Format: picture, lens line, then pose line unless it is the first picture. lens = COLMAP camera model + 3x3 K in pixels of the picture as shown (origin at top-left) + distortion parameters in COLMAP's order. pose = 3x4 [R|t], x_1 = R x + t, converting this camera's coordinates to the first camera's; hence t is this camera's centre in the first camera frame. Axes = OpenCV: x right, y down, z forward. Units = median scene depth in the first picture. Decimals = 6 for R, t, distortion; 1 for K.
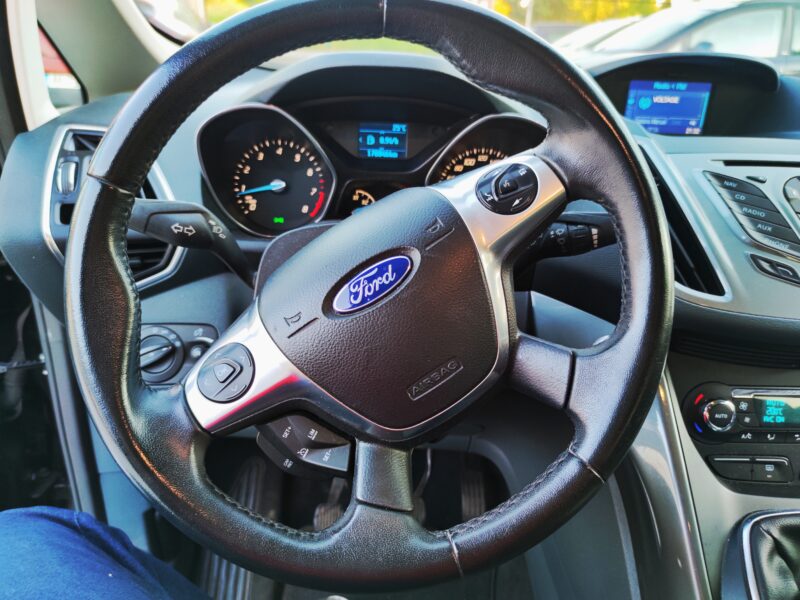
lens RADIAL K [[614.1, 0, 400.0], [0, 614.1, 300.0], [0, 0, 1]] dist [-0.003394, -0.010049]
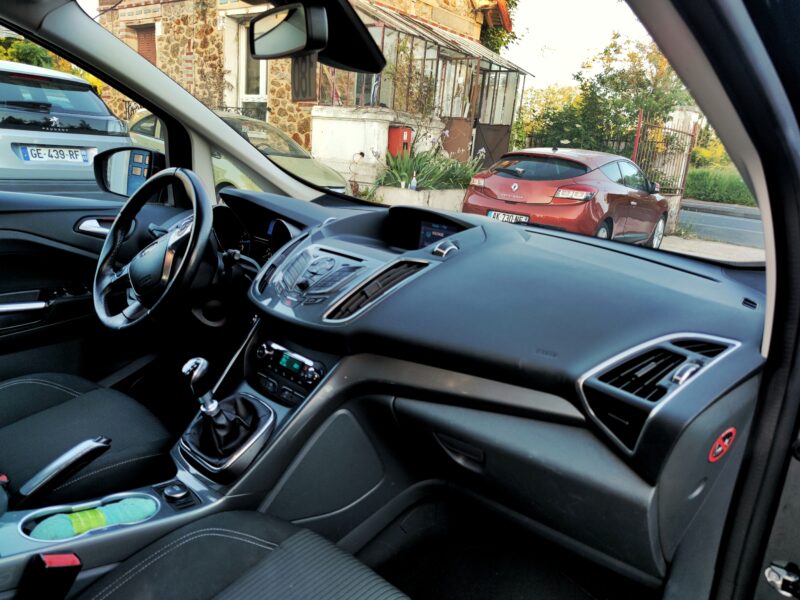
lens RADIAL K [[614.1, 0, 400.0], [0, 614.1, 300.0], [0, 0, 1]] dist [-0.003394, -0.010049]
pose [[0.700883, 0.202418, -0.683952, 1.762062], [-0.361834, 0.927248, -0.096369, 0.041865], [0.614687, 0.315020, 0.723134, -0.243025]]
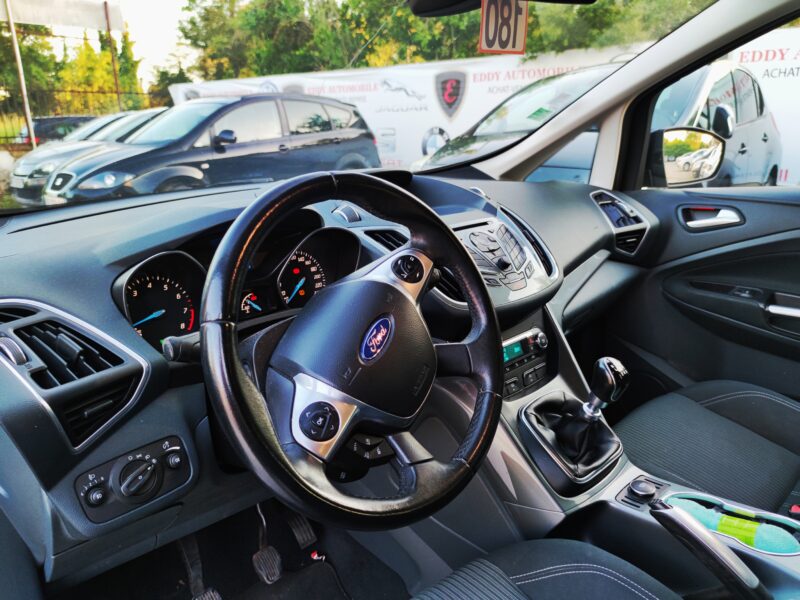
lens RADIAL K [[614.1, 0, 400.0], [0, 614.1, 300.0], [0, 0, 1]] dist [-0.003394, -0.010049]
pose [[0.722294, -0.241260, 0.648139, -0.624715], [0.314943, 0.949108, 0.002316, -0.064850], [-0.615713, 0.202454, 0.761519, -0.204417]]
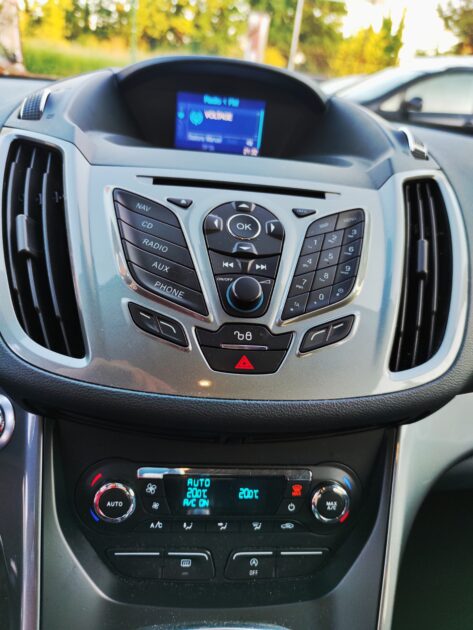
lens RADIAL K [[483.6, 0, 237.4], [0, 483.6, 300.7], [0, 0, 1]] dist [-0.003394, -0.010049]
pose [[0.995456, 0.040567, 0.086148, 0.470417], [-0.042413, 0.998906, 0.019700, -0.067562], [-0.085255, -0.023264, 0.996088, 0.288287]]
